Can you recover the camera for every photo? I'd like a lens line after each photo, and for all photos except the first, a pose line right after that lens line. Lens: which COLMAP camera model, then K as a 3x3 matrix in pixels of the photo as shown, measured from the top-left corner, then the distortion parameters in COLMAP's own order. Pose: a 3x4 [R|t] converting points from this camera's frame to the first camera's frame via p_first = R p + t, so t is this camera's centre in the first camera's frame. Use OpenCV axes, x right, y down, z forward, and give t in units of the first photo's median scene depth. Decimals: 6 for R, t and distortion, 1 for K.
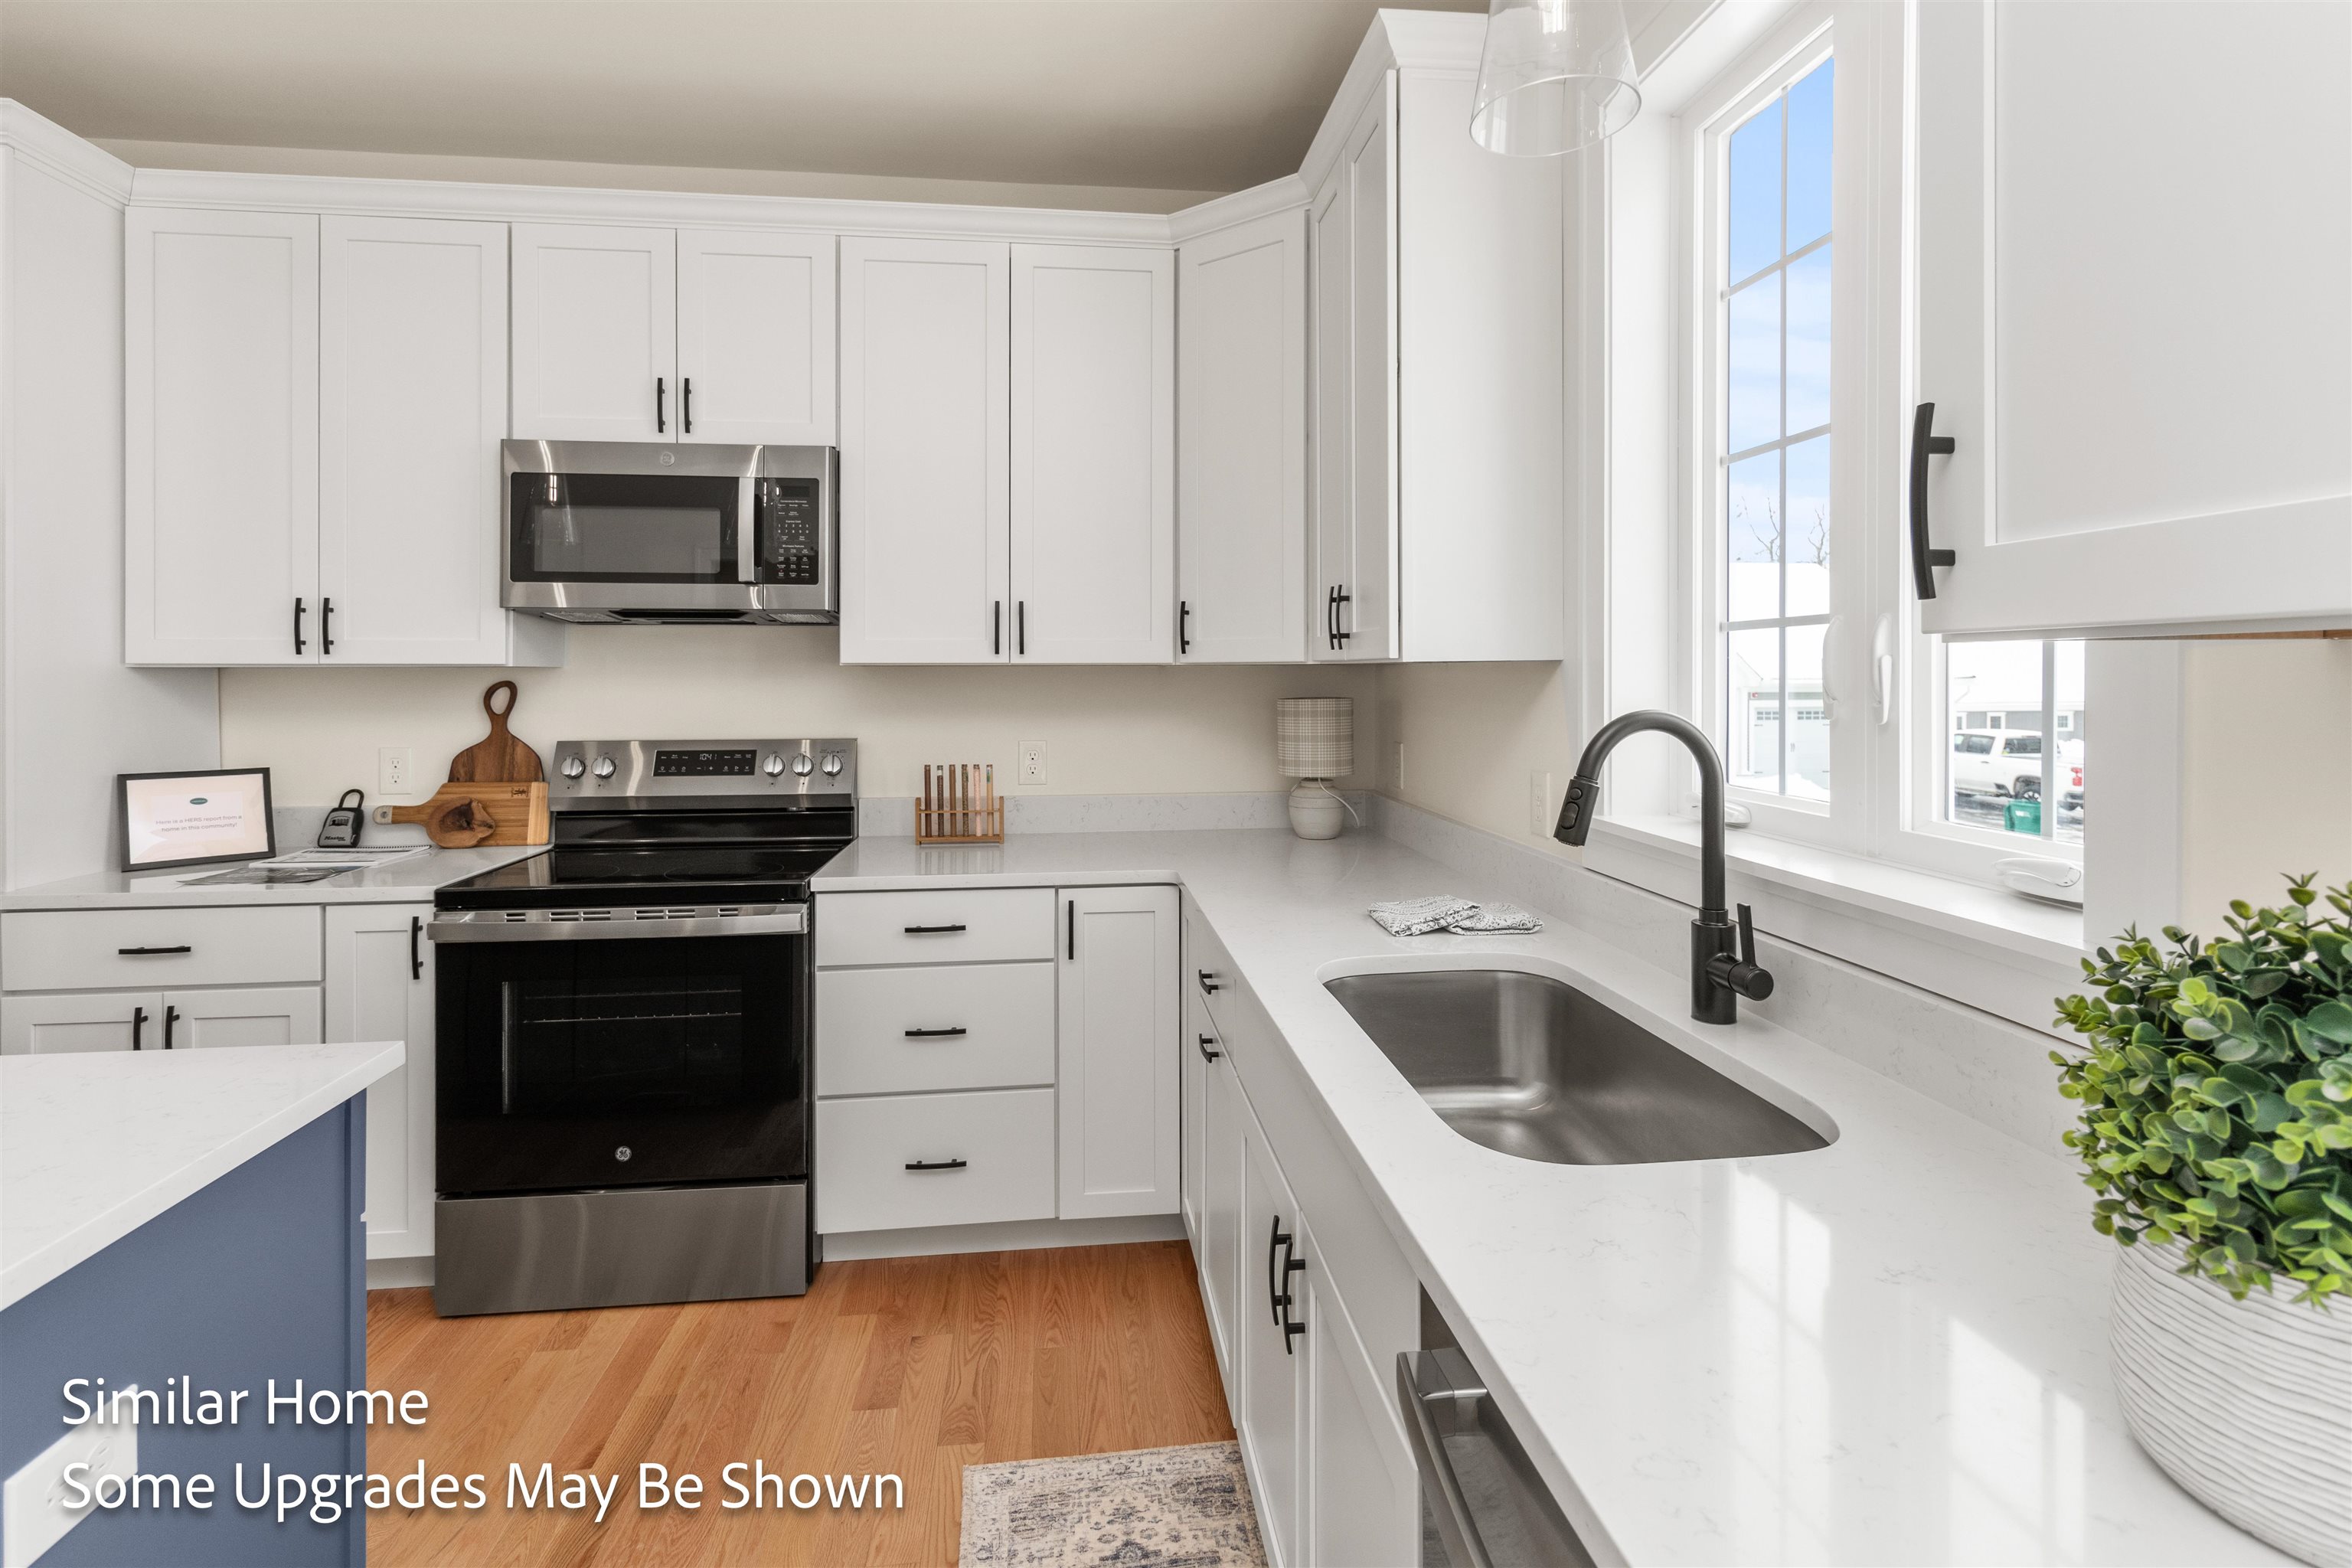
lens RADIAL K [[1123.8, 0, 1175.7], [0, 1123.8, 679.2], [0, 0, 1]] dist [-0.000188, 0.001964]
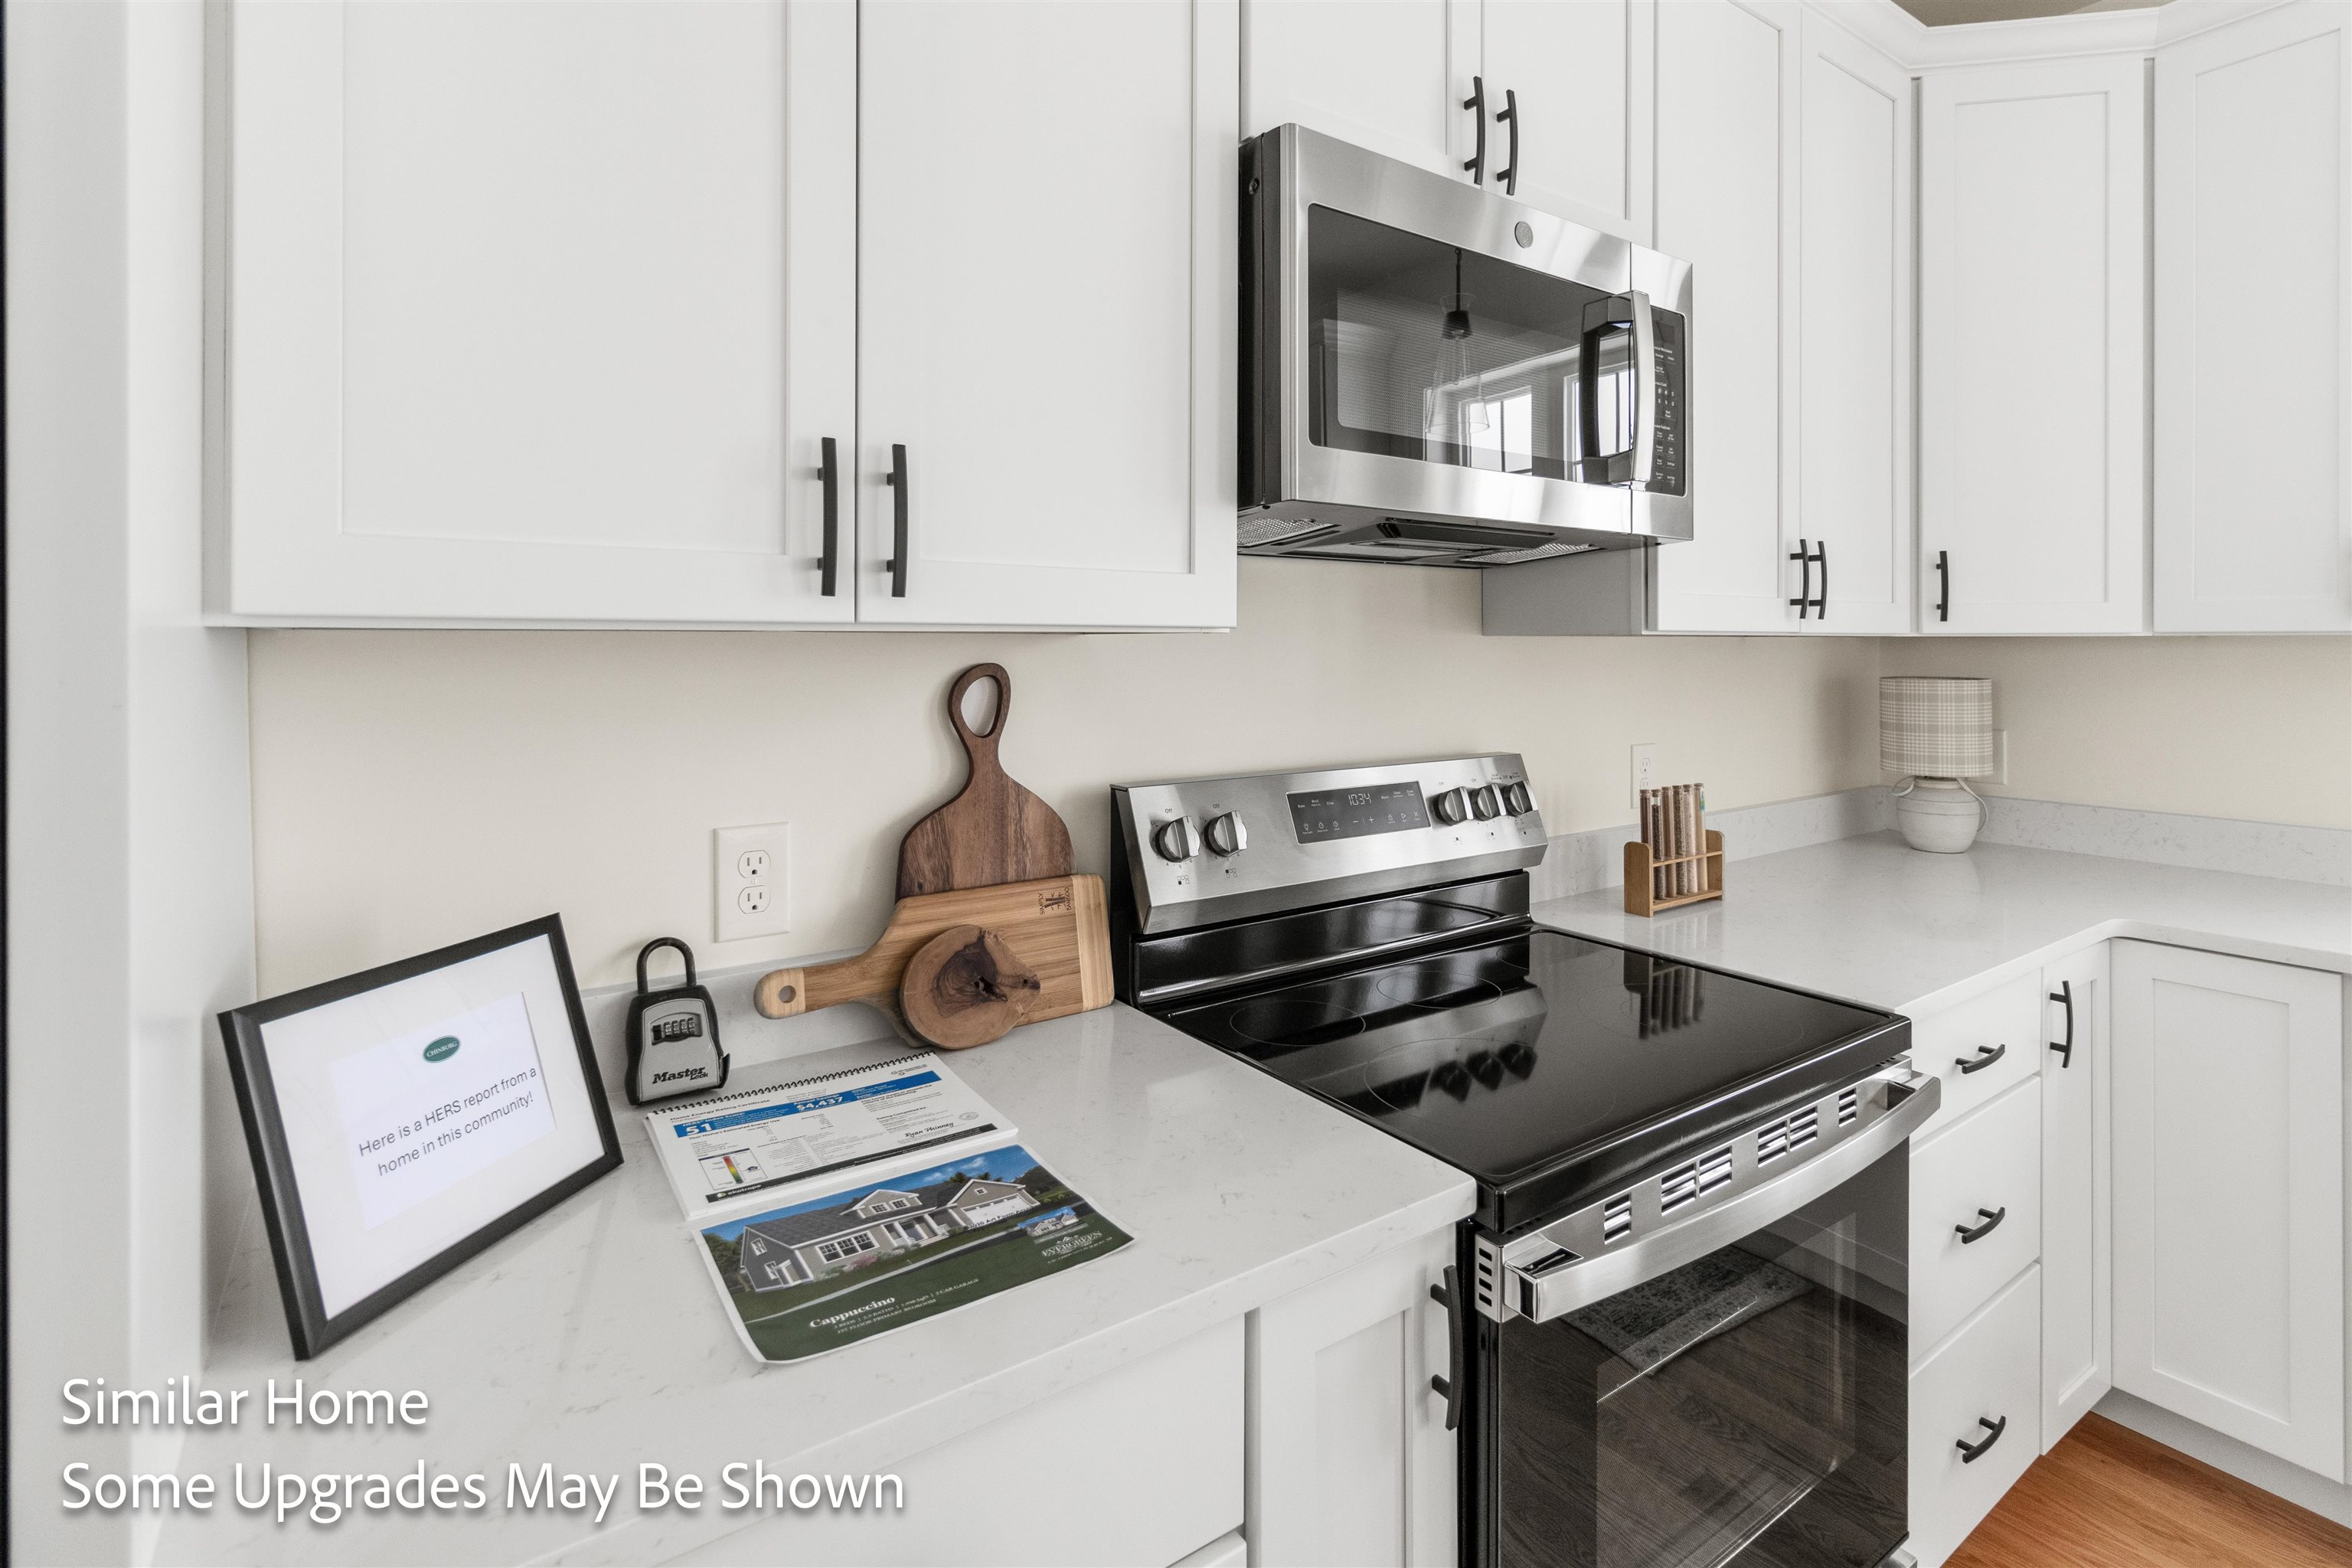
lens RADIAL K [[1123.8, 0, 1189.5], [0, 1123.8, 640.0], [0, 0, 1]] dist [-0.000188, 0.001964]
pose [[0.876723, 0.004250, 0.480976, -0.854587], [-0.000408, 0.999967, -0.008092, -0.005007], [-0.480995, 0.006898, 0.876696, 0.631234]]
